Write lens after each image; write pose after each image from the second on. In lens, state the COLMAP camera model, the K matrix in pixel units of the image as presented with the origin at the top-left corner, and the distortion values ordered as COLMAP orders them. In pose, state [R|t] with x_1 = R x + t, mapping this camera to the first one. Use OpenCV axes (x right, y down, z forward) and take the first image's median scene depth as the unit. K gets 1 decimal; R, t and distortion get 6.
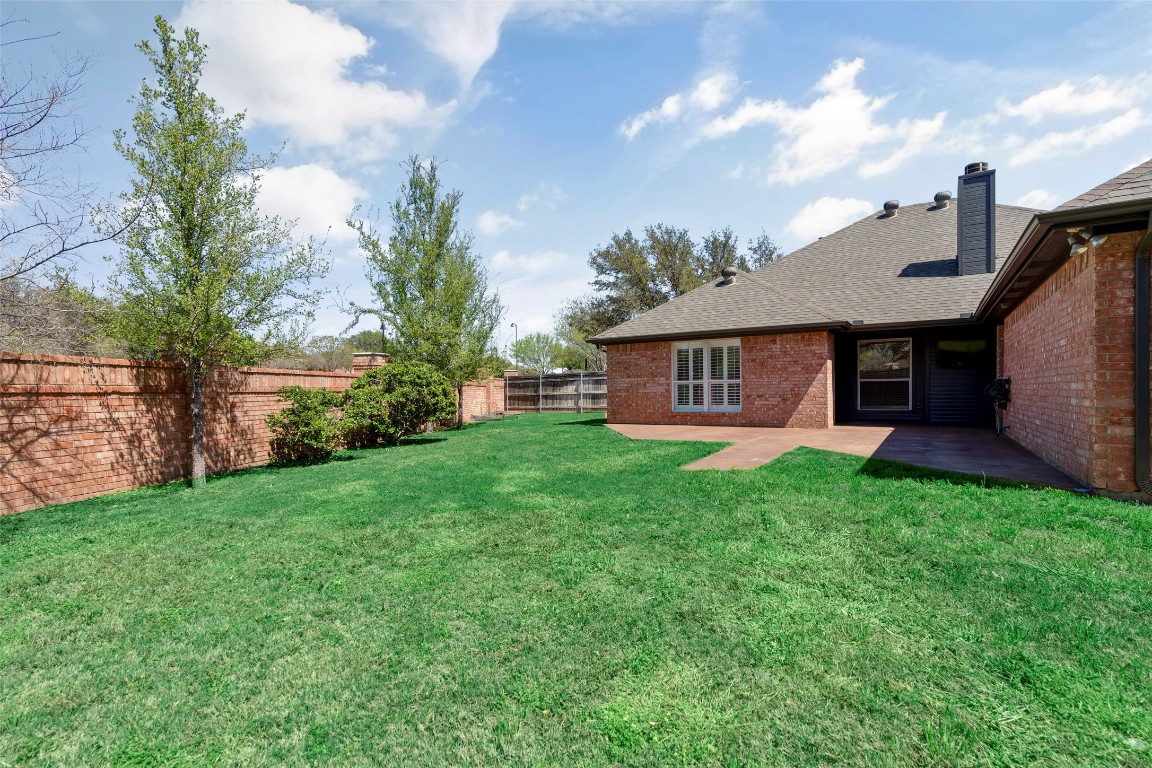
lens RADIAL K [[523.1, 0, 576.0], [0, 523.1, 384.0], [0, 0, 1]] dist [-0.005166, 0.000087]
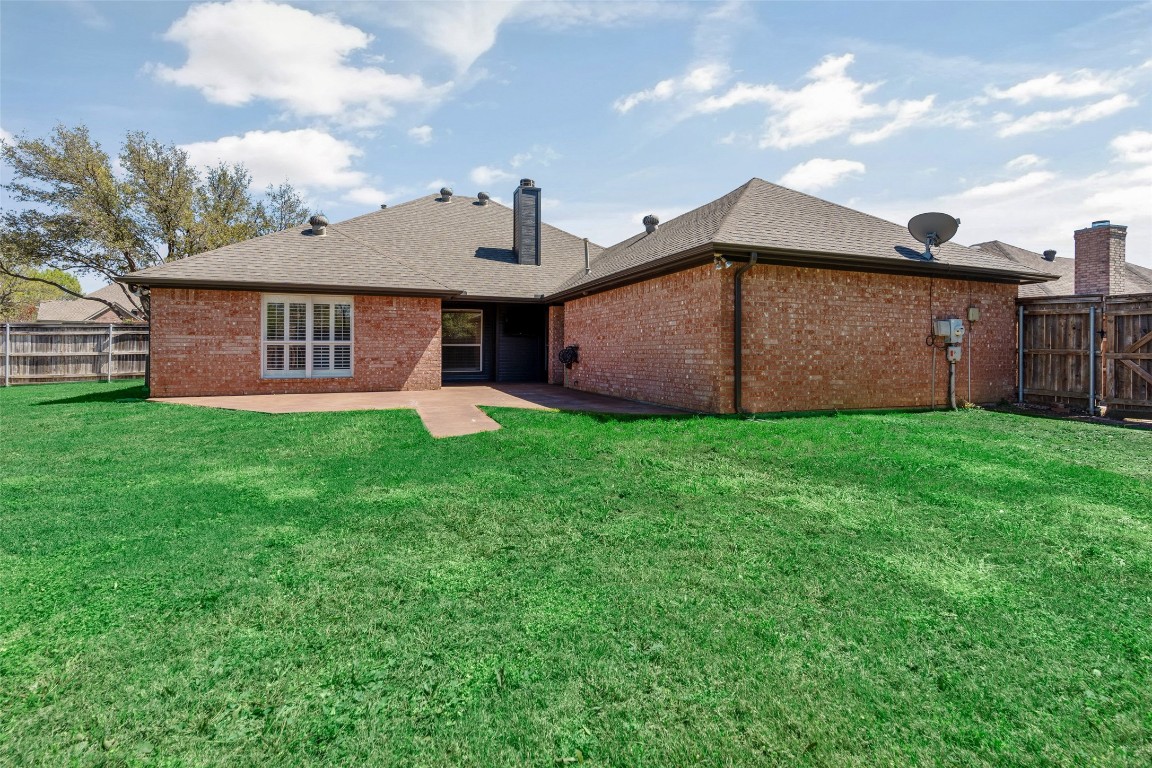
lens RADIAL K [[526.7, 0, 577.7], [0, 526.7, 340.8], [0, 0, 1]] dist [-0.005155, -0.000340]
pose [[0.590289, 0.028823, 0.806678, -0.191154], [-0.017414, 0.999584, -0.022973, 0.004876], [-0.807004, -0.000487, 0.590545, 0.121359]]
